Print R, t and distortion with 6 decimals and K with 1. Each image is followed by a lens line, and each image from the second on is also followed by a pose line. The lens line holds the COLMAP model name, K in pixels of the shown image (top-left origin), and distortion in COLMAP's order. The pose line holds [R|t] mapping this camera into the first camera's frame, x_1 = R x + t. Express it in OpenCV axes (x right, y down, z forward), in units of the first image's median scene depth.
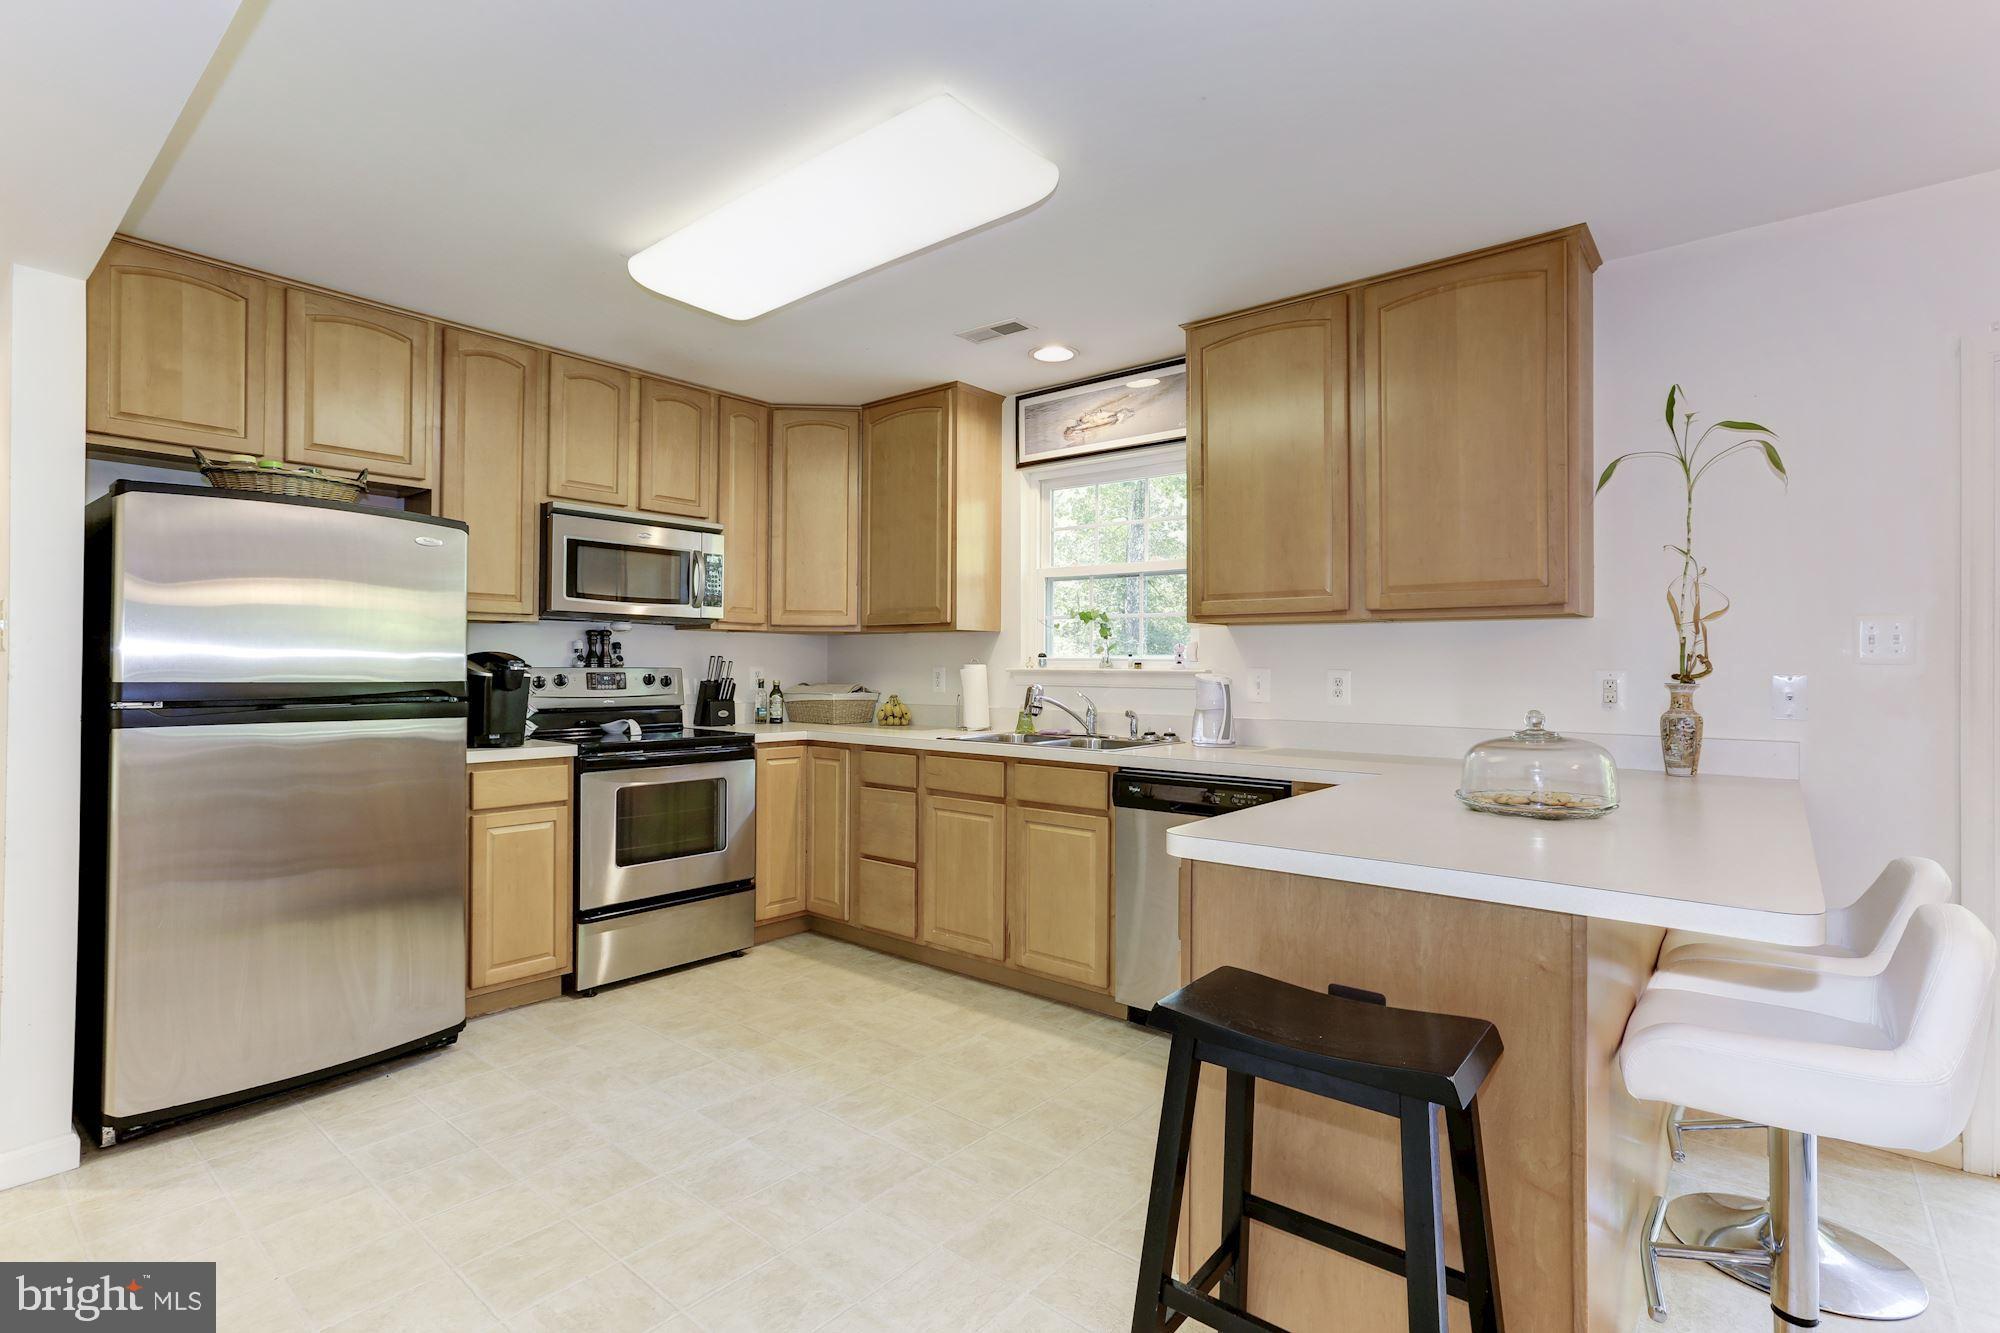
lens RADIAL K [[946.4, 0, 1000.2], [0, 946.4, 658.9], [0, 0, 1]] dist [-0.038518, 0.029781]
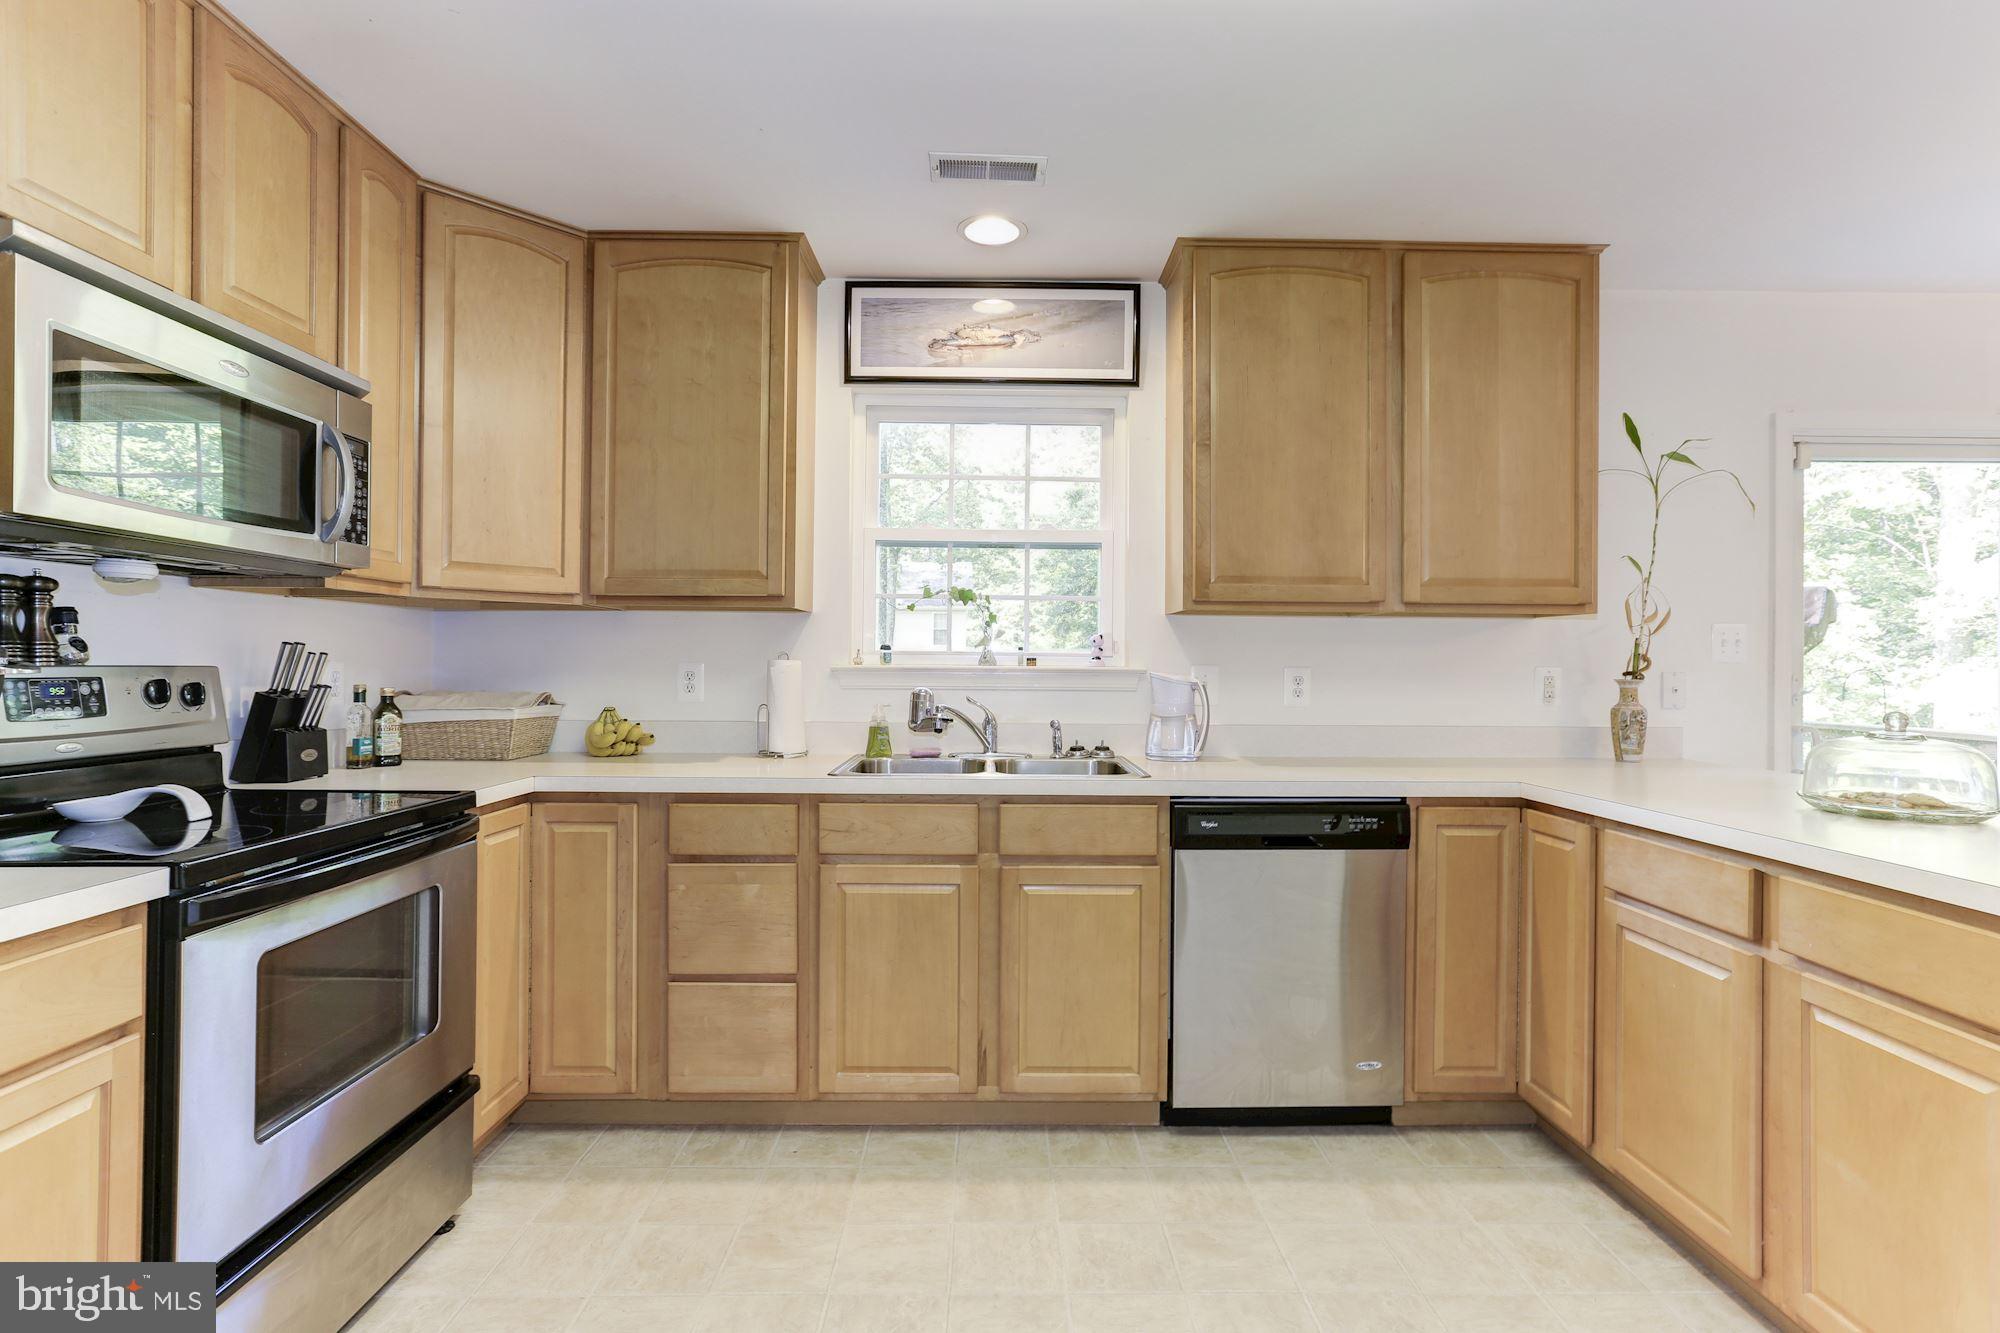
lens RADIAL K [[946.4, 0, 1000.2], [0, 946.4, 658.9], [0, 0, 1]] dist [-0.038518, 0.029781]
pose [[0.760100, 0.002196, 0.649802, -0.385025], [-0.006652, 0.999968, 0.004402, 0.001286], [-0.649772, -0.007668, 0.760091, 0.422826]]
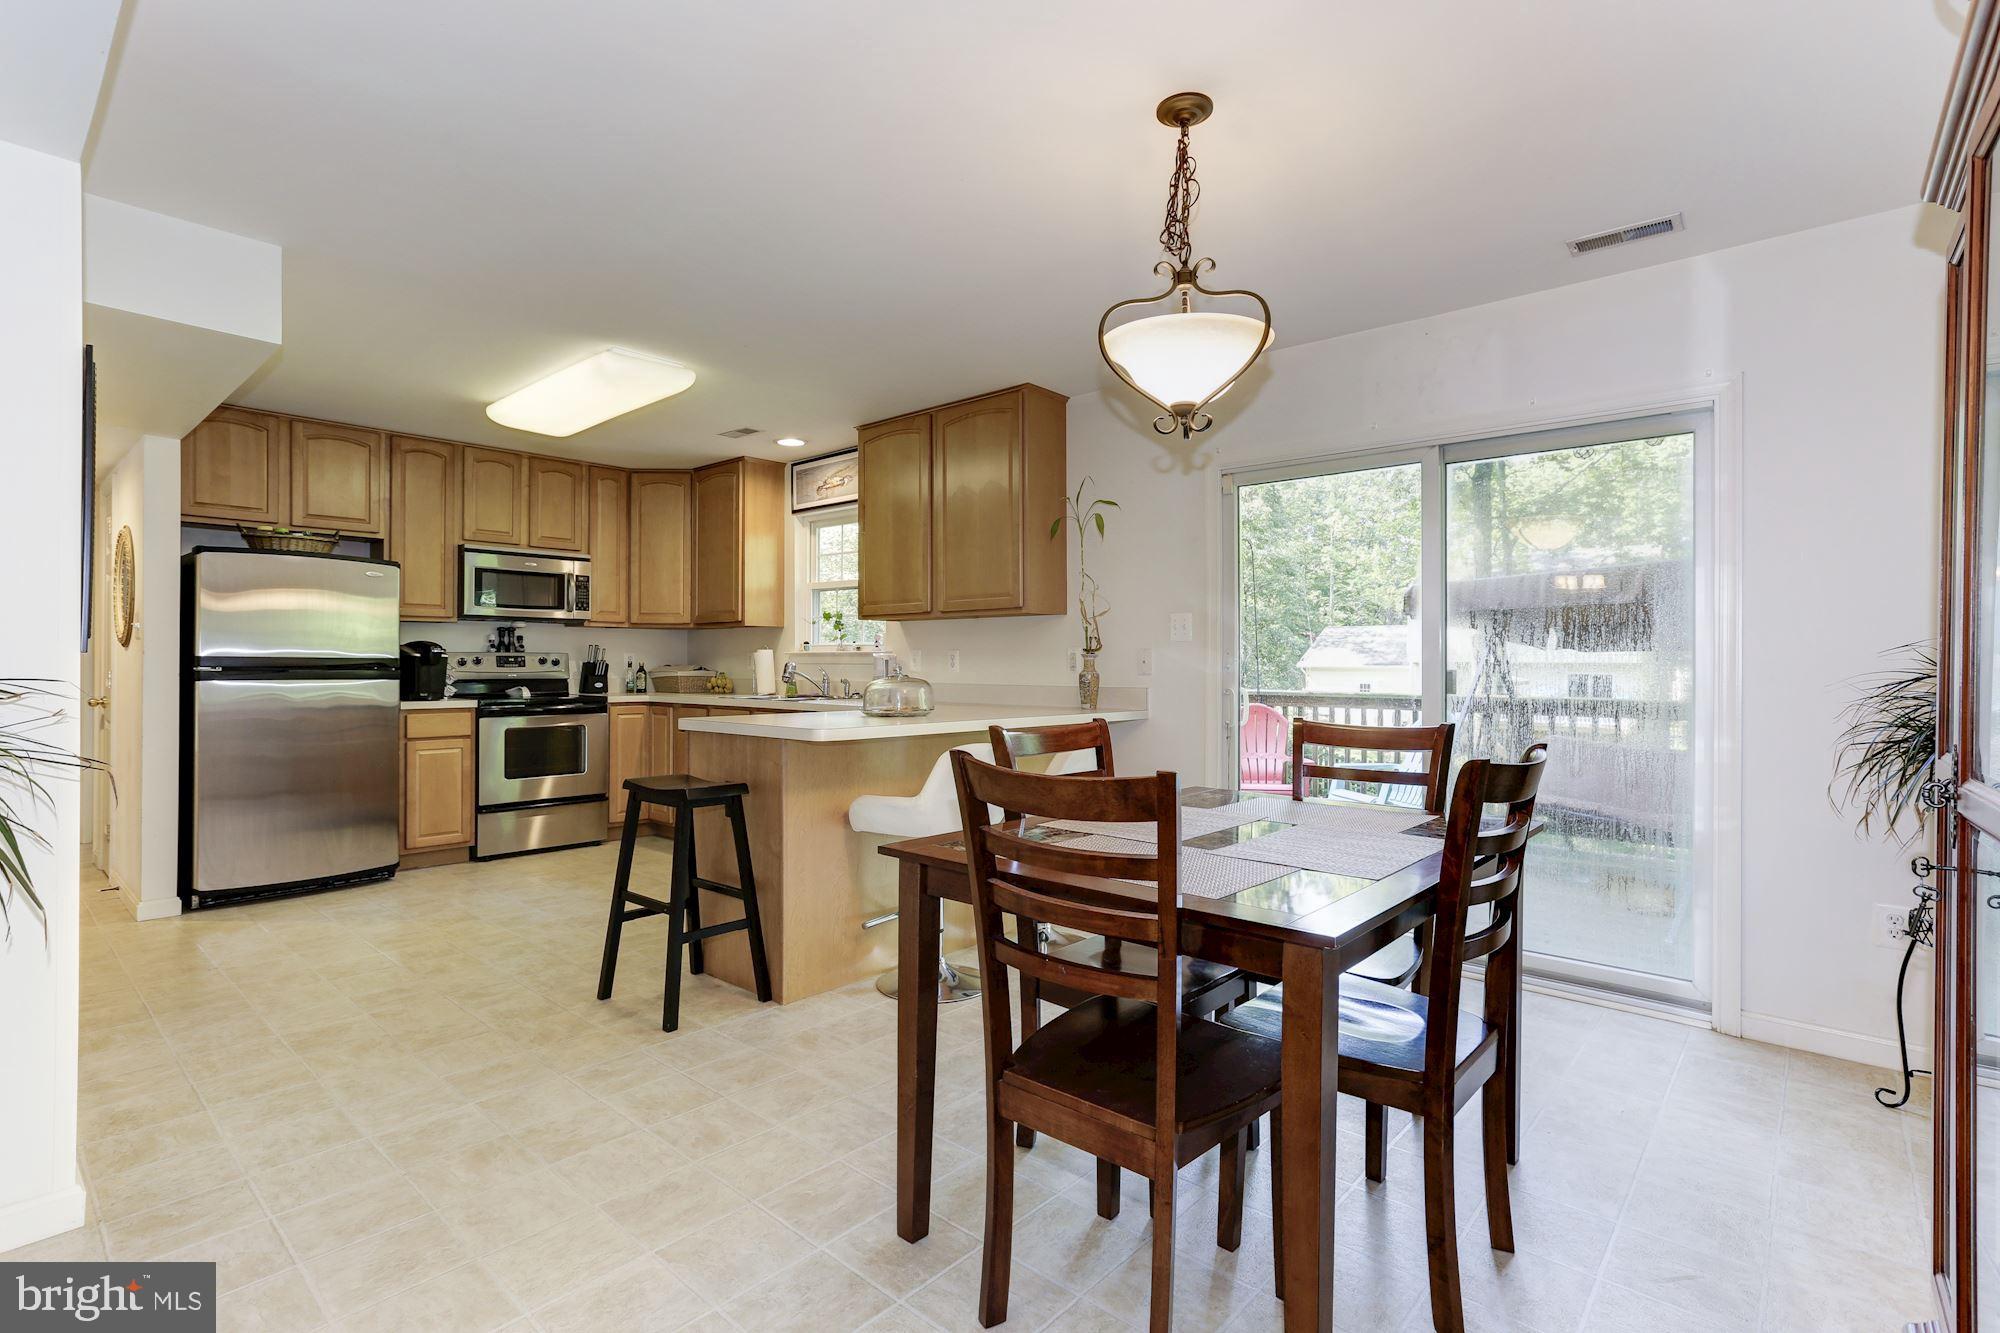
lens RADIAL K [[951.6, 0, 970.1], [0, 951.6, 656.4], [0, 0, 1]] dist [-0.000510, 0.021618]
pose [[0.998109, -0.003865, -0.061350, 0.411961], [0.003903, 0.999992, 0.000492, 0.018273], [0.061348, -0.000730, 0.998116, -0.473339]]
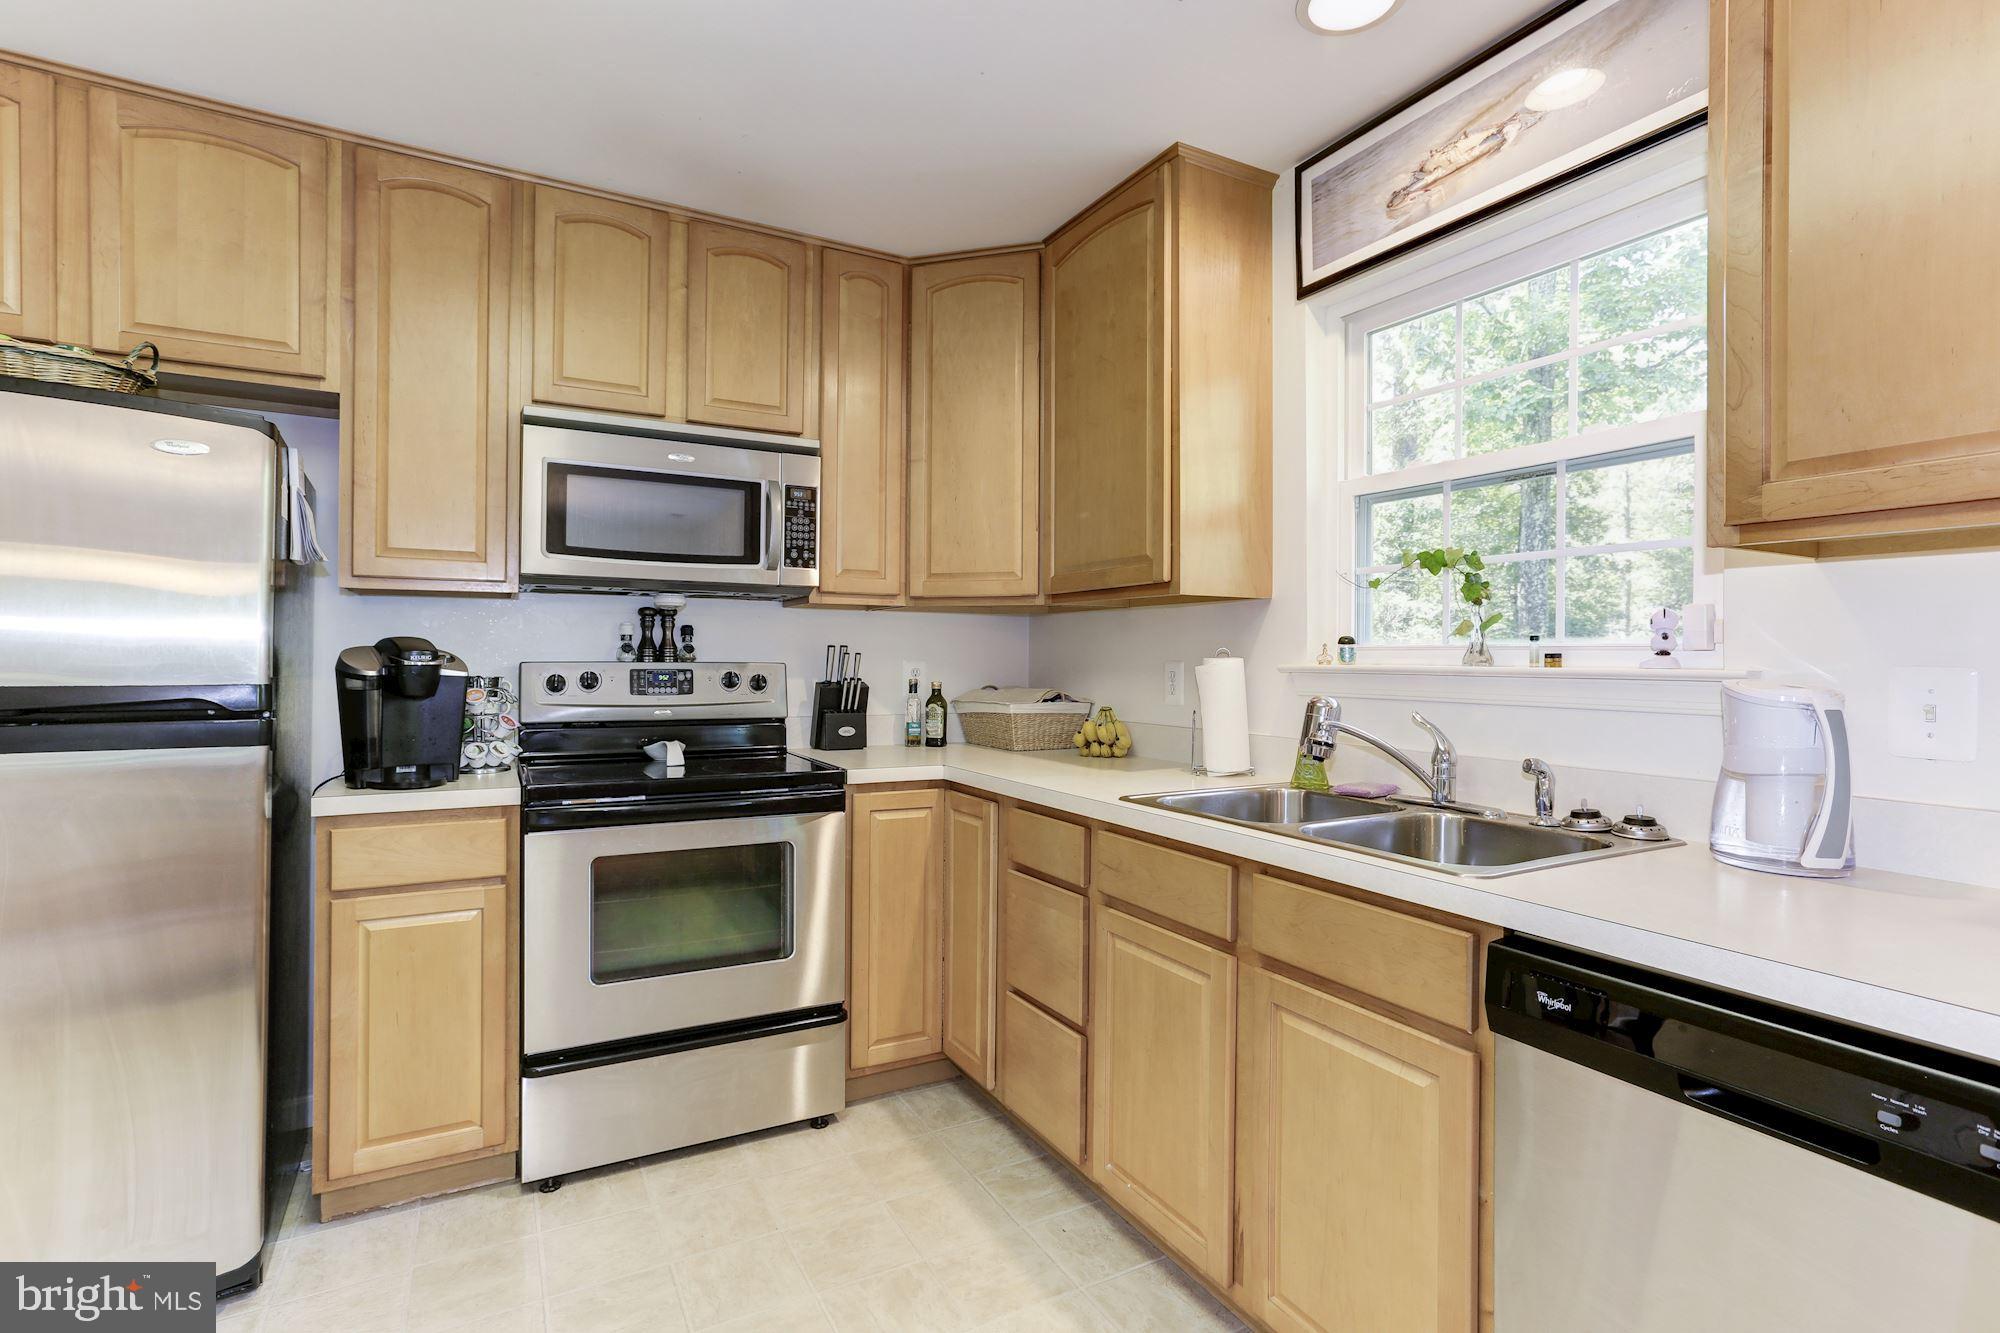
lens RADIAL K [[946.4, 0, 1000.2], [0, 946.4, 658.9], [0, 0, 1]] dist [-0.038518, 0.029781]
pose [[0.931023, 0.000793, -0.364961, 0.060446], [0.000926, 0.999989, 0.004533, 0.004097], [0.364960, -0.004558, 0.931012, 0.471743]]
